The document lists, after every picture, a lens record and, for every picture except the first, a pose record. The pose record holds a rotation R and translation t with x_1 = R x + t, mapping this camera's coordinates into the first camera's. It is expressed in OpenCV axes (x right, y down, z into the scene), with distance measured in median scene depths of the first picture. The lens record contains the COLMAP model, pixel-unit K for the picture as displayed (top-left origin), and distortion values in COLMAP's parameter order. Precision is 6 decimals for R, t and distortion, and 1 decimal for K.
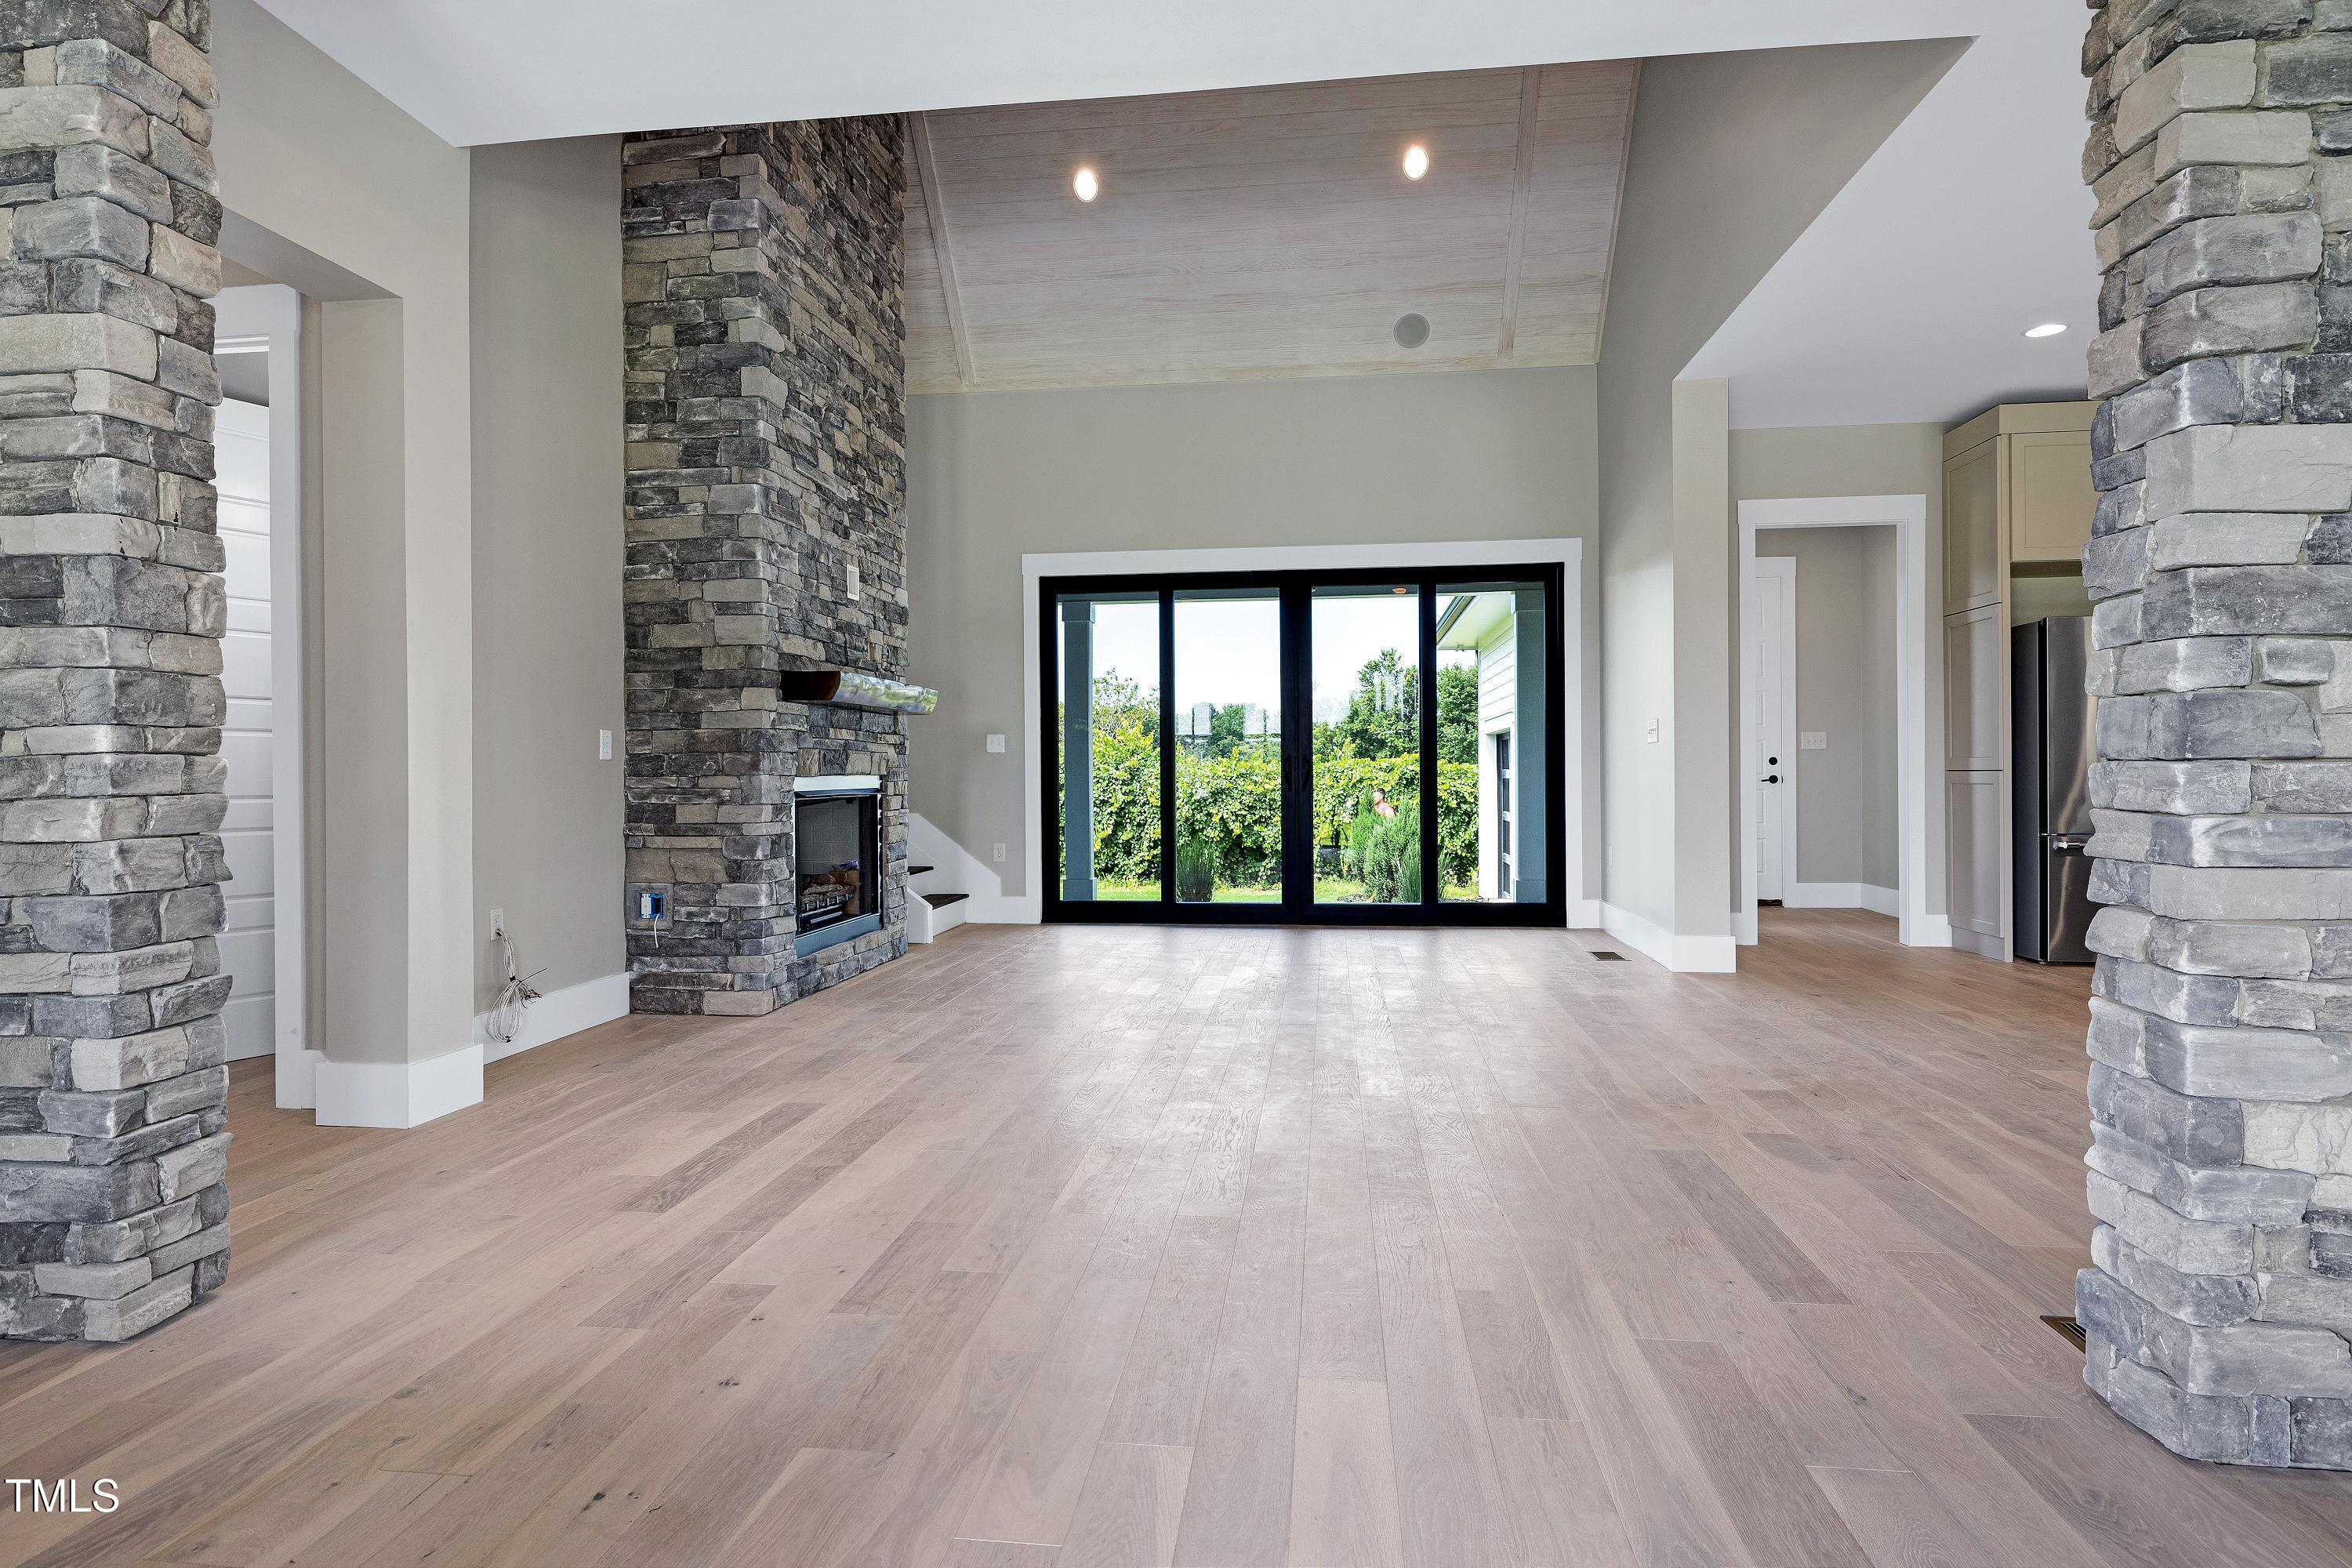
lens RADIAL K [[1263.9, 0, 1137.8], [0, 1263.9, 782.5], [0, 0, 1]] dist [-0.001511, -0.003690]
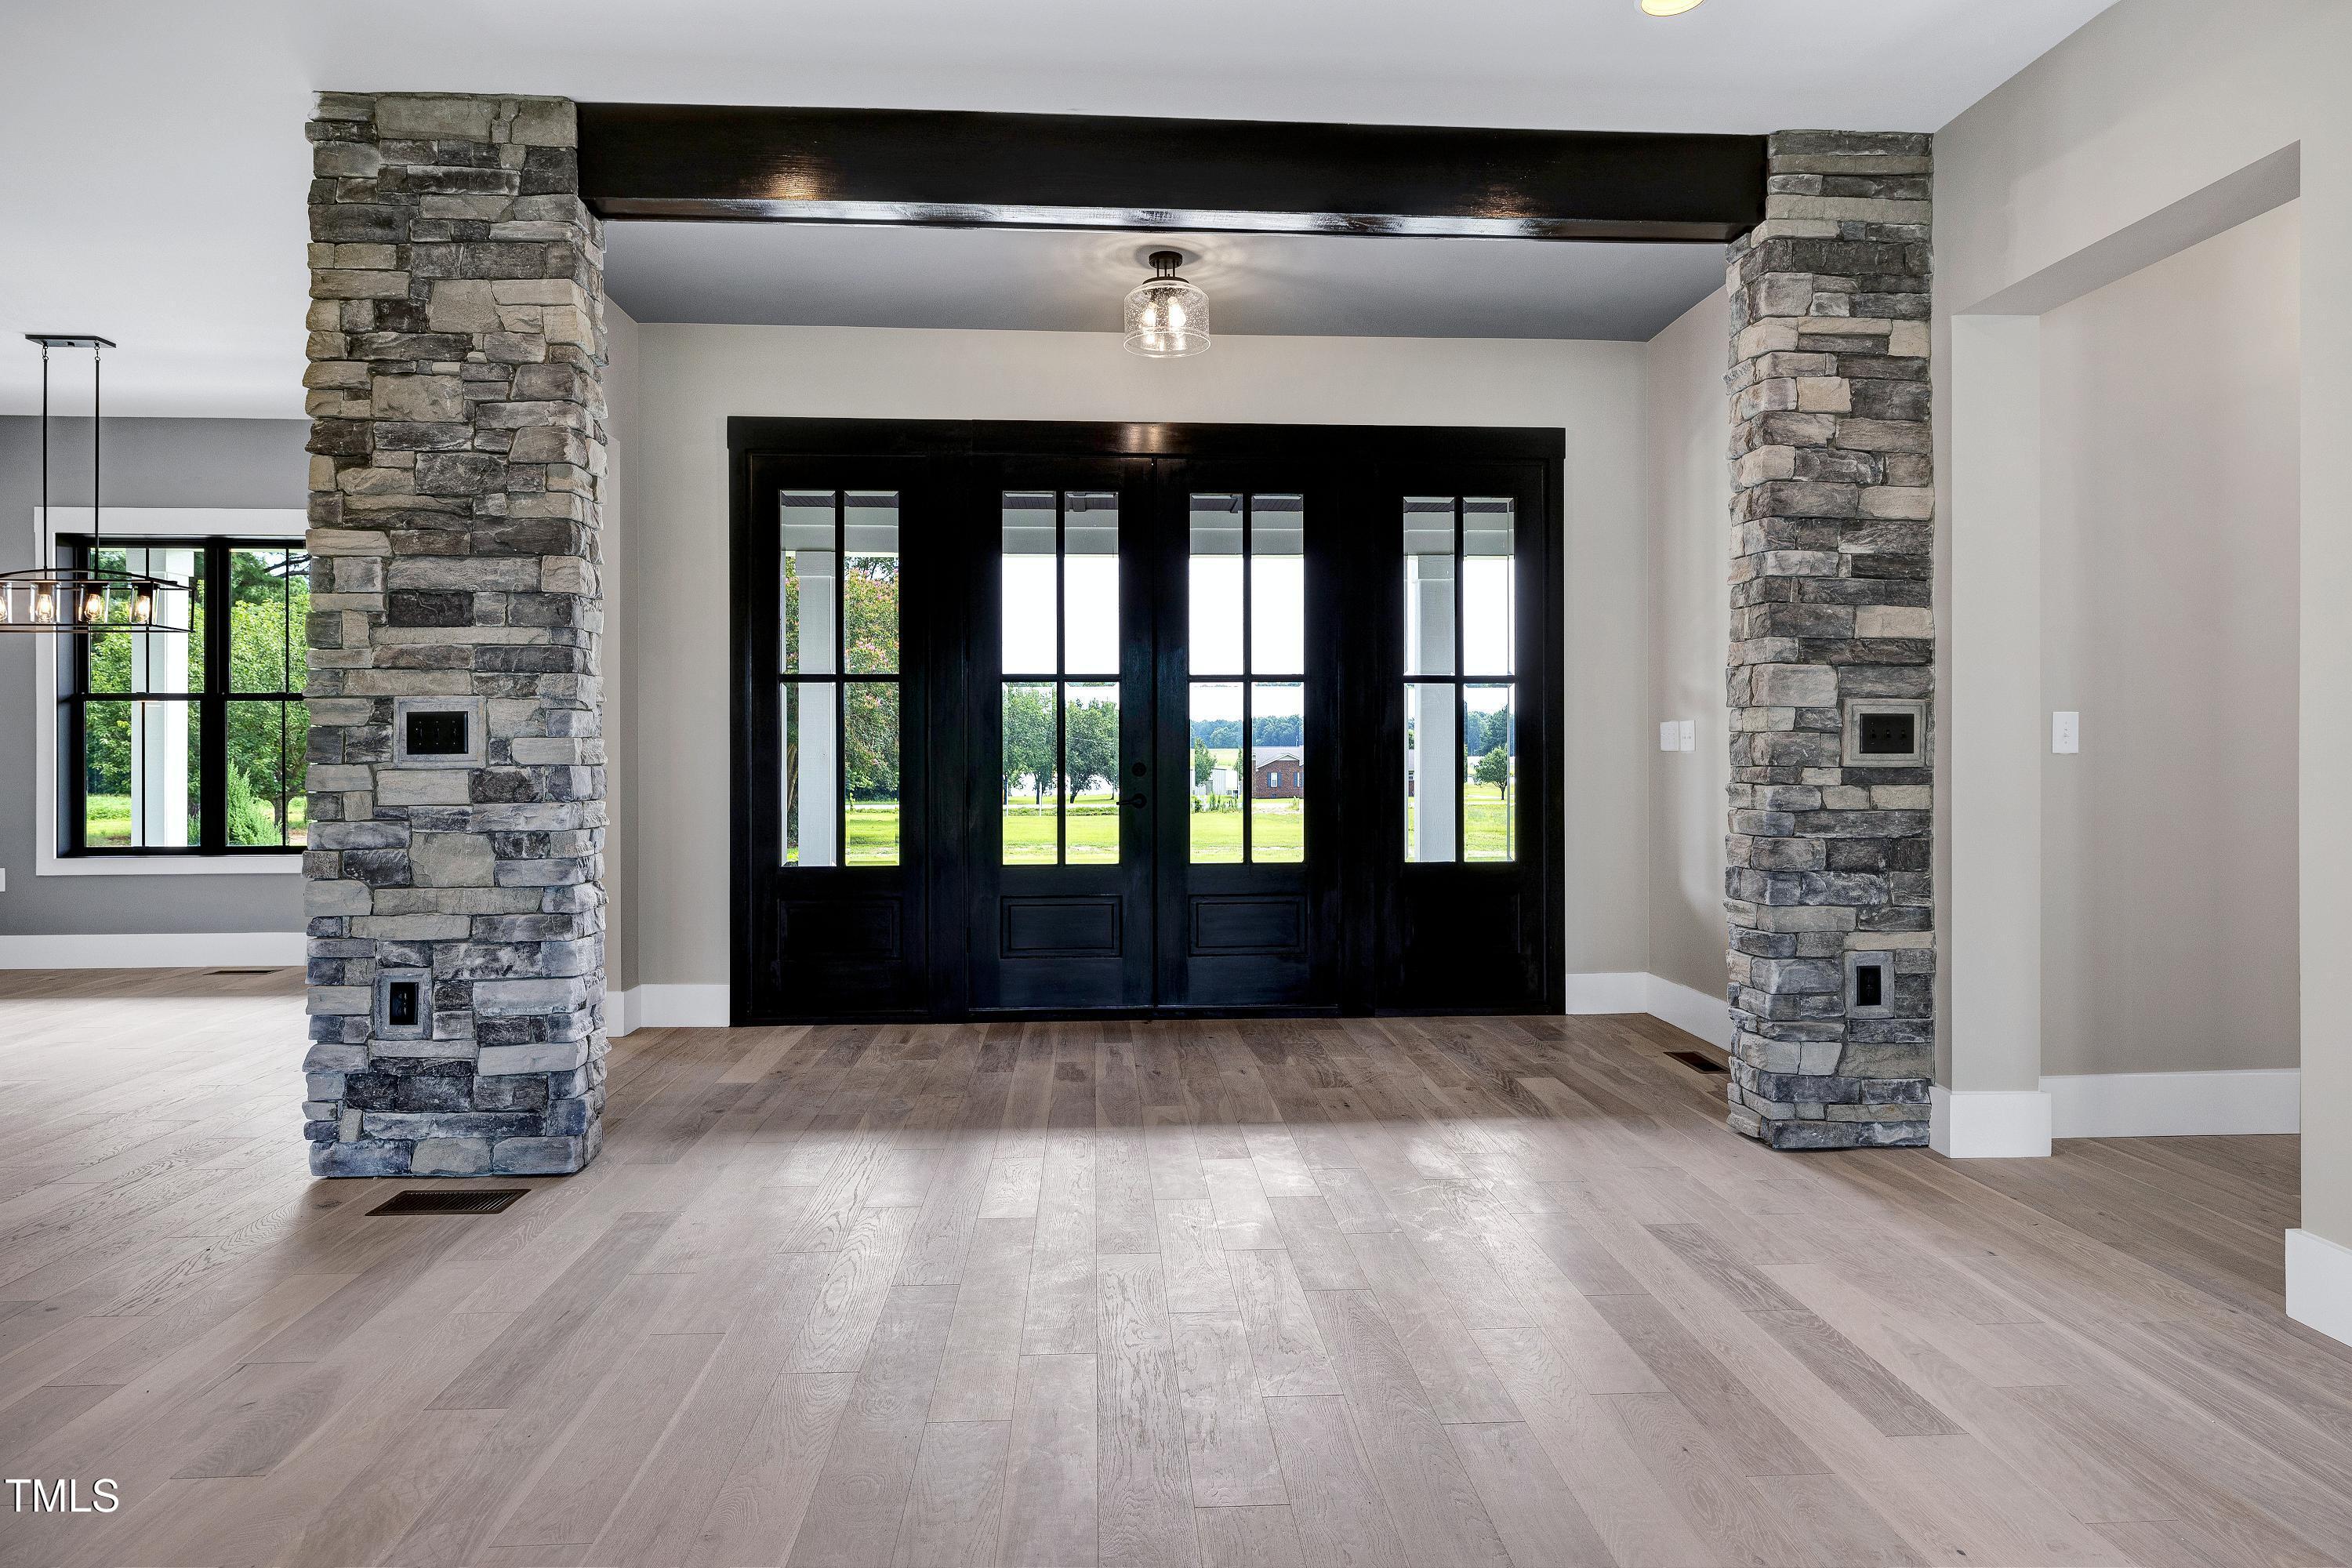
lens RADIAL K [[1263.9, 0, 1184.0], [0, 1263.9, 752.8], [0, 0, 1]] dist [-0.001511, -0.003690]
pose [[-0.976091, 0.005636, -0.217290, 0.106610], [0.003518, 0.999942, 0.010133, -0.030871], [0.217334, 0.009127, -0.976055, 0.922298]]
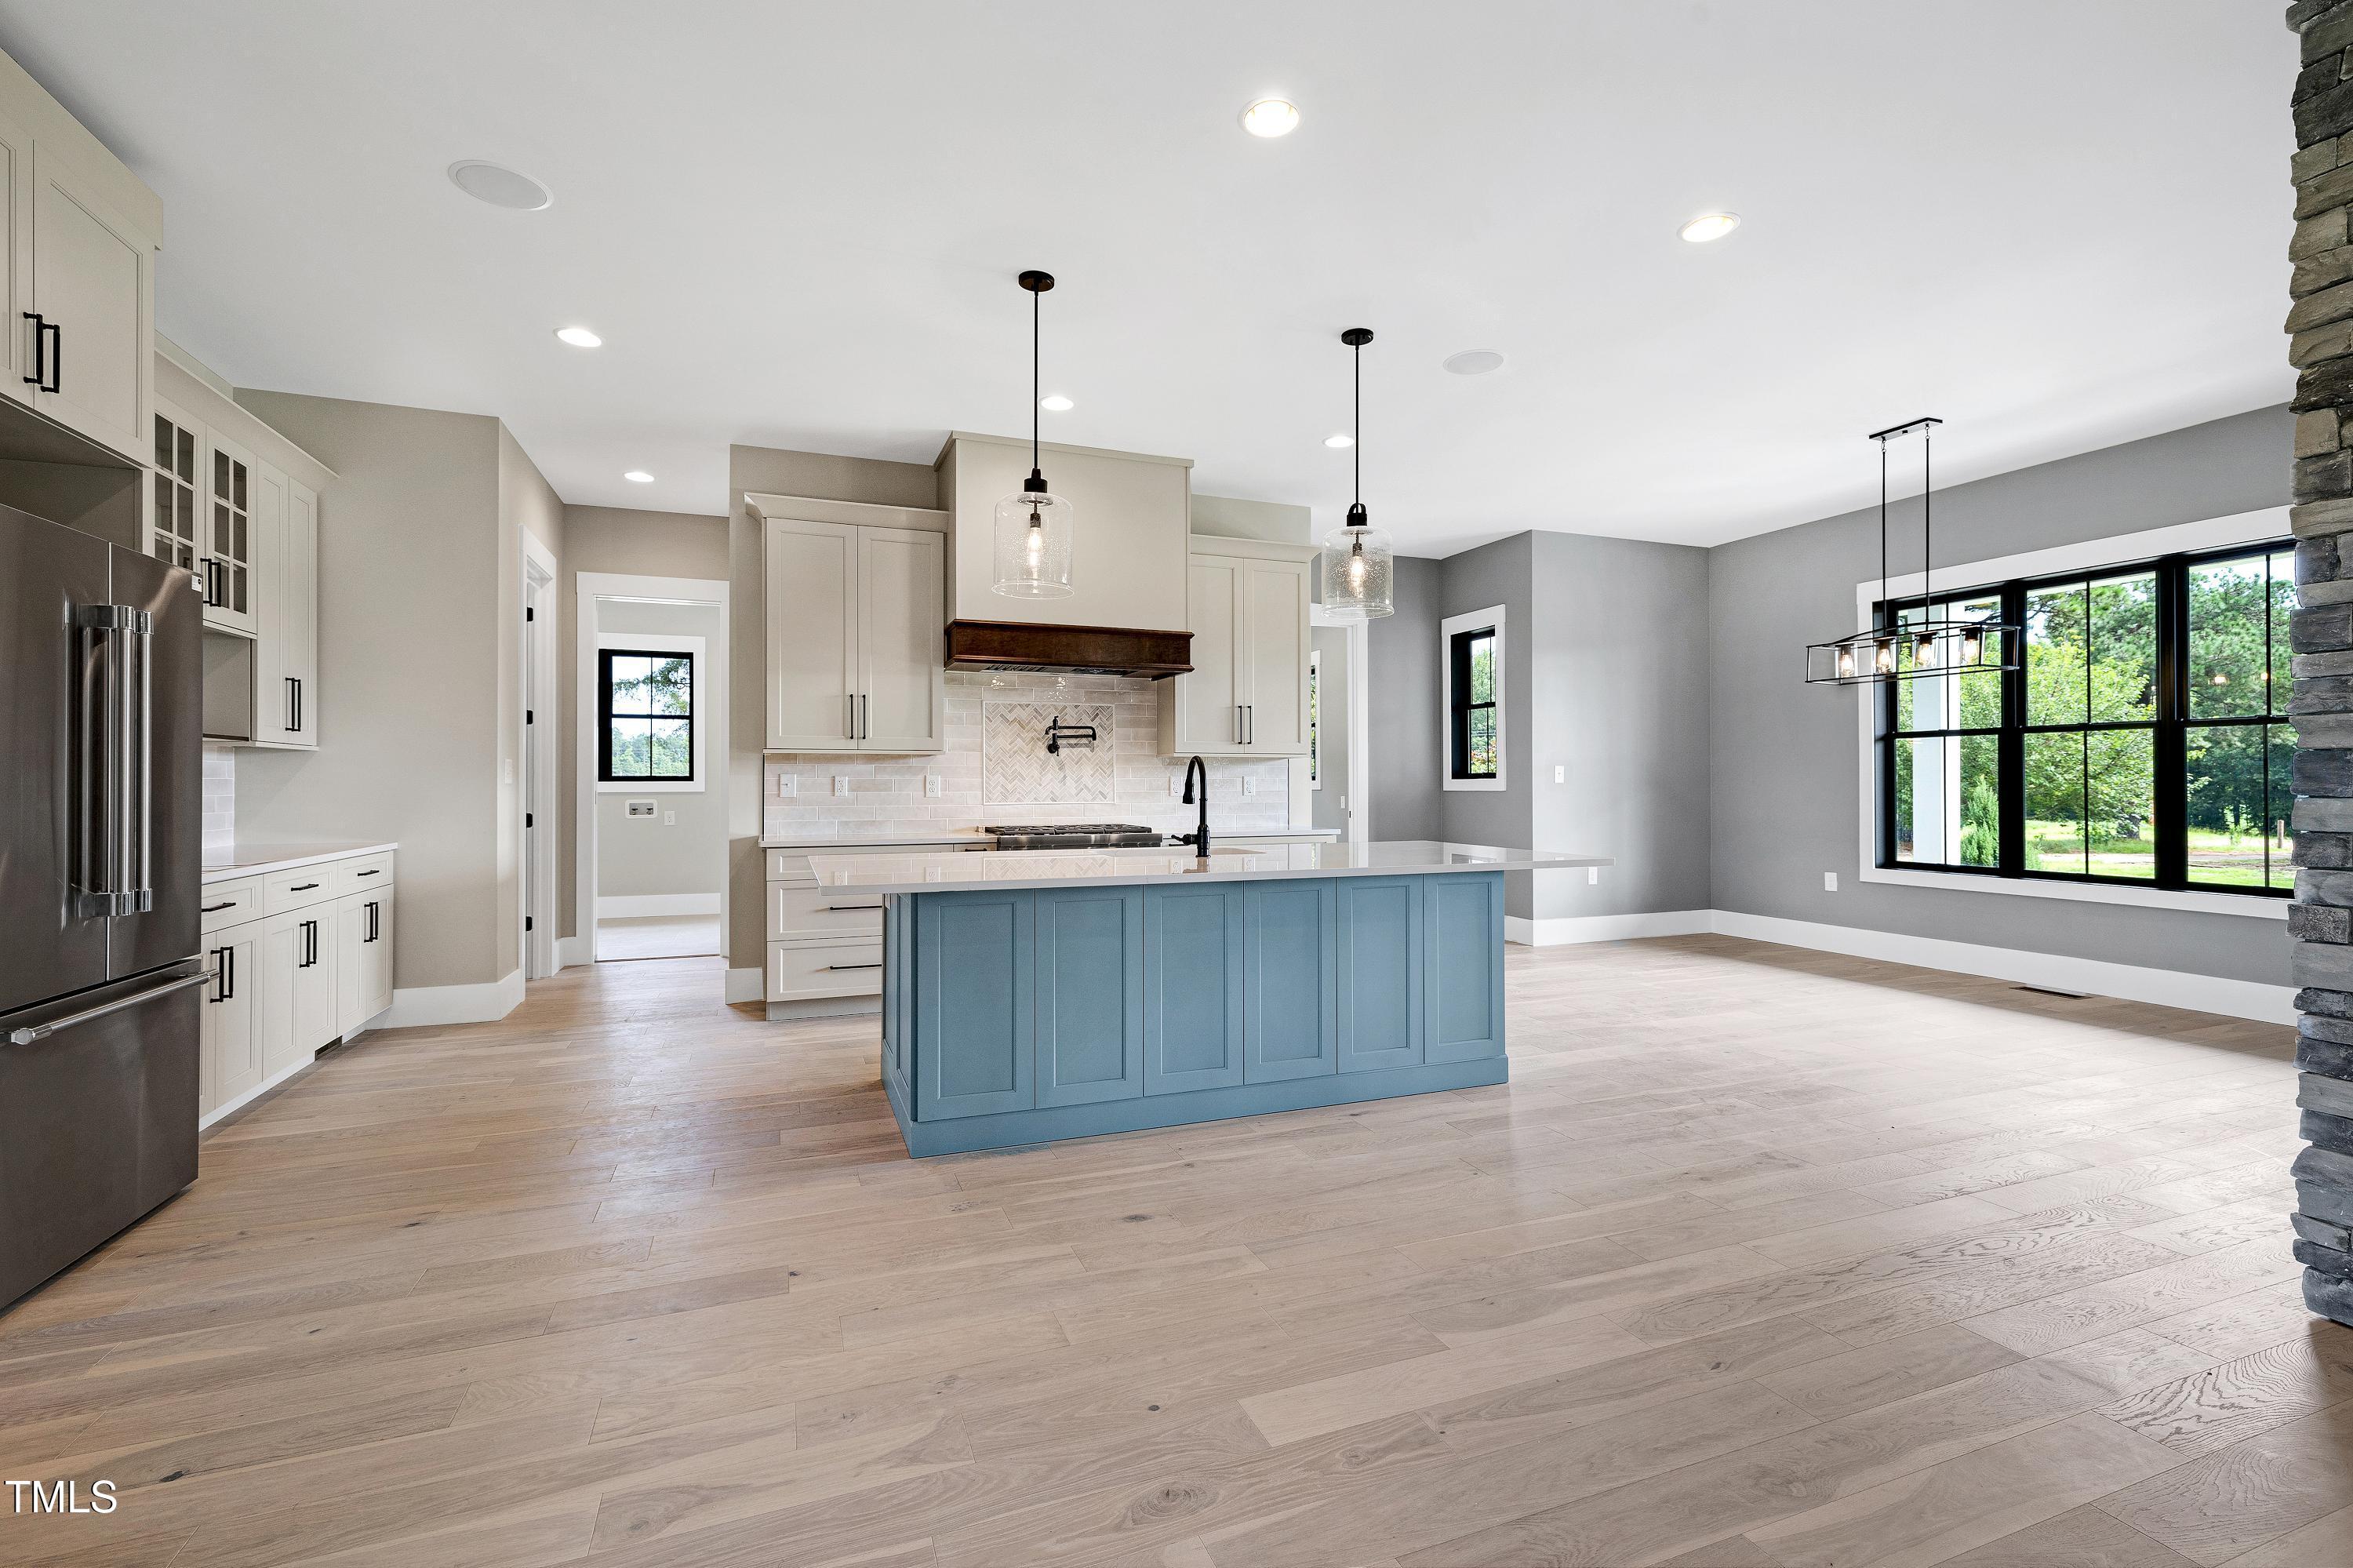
lens RADIAL K [[1014.8, 0, 1174.0], [0, 1014.8, 787.5], [0, 0, 1]] dist [0.006631, -0.000709]
pose [[-0.490367, 0.002039, 0.871514, 0.240956], [0.012323, 0.999914, 0.004594, -0.031495], [-0.871429, 0.012993, -0.490350, 0.823834]]
